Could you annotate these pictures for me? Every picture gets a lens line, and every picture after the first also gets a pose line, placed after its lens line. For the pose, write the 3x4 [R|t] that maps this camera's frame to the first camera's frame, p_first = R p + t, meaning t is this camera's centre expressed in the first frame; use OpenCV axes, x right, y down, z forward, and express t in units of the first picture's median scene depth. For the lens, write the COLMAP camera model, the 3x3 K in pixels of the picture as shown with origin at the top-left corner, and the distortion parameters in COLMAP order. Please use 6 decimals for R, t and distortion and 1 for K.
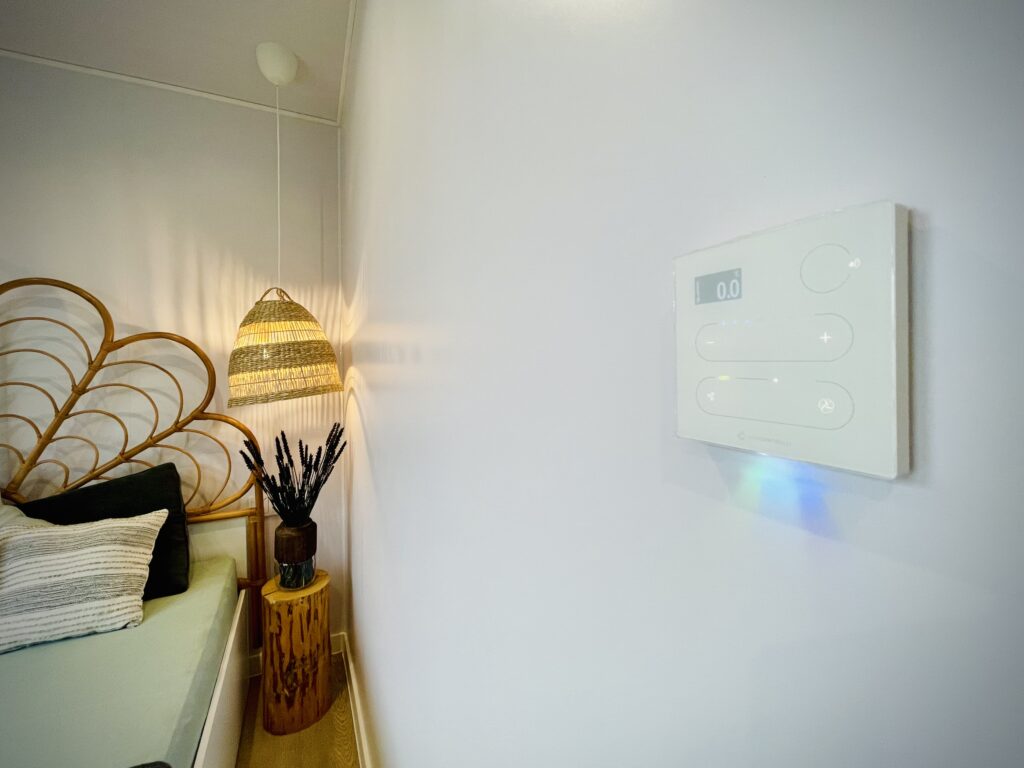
lens RADIAL K [[416.7, 0, 504.2], [0, 416.7, 386.5], [0, 0, 1]] dist [0.000099, 0.000024]
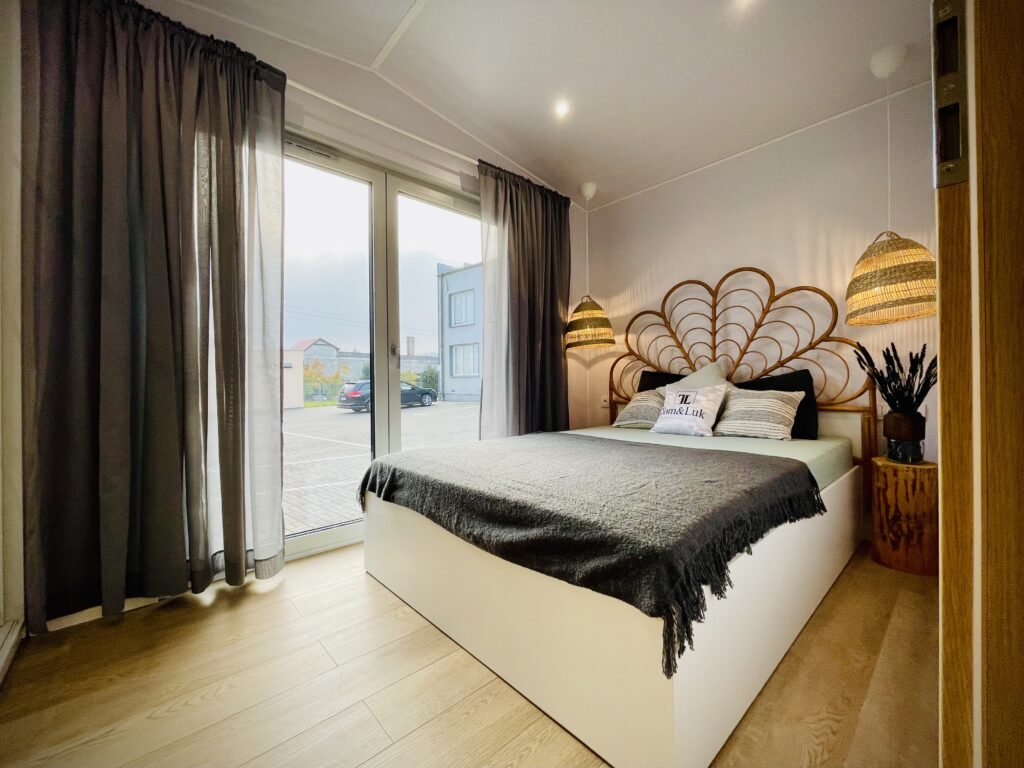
lens RADIAL K [[416.7, 0, 504.2], [0, 416.7, 386.5], [0, 0, 1]] dist [0.000099, 0.000024]
pose [[0.277092, 0.000579, -0.960843, 0.389746], [-0.011839, 0.999926, -0.002812, 0.278476], [0.960770, 0.012154, 0.277079, -0.526784]]
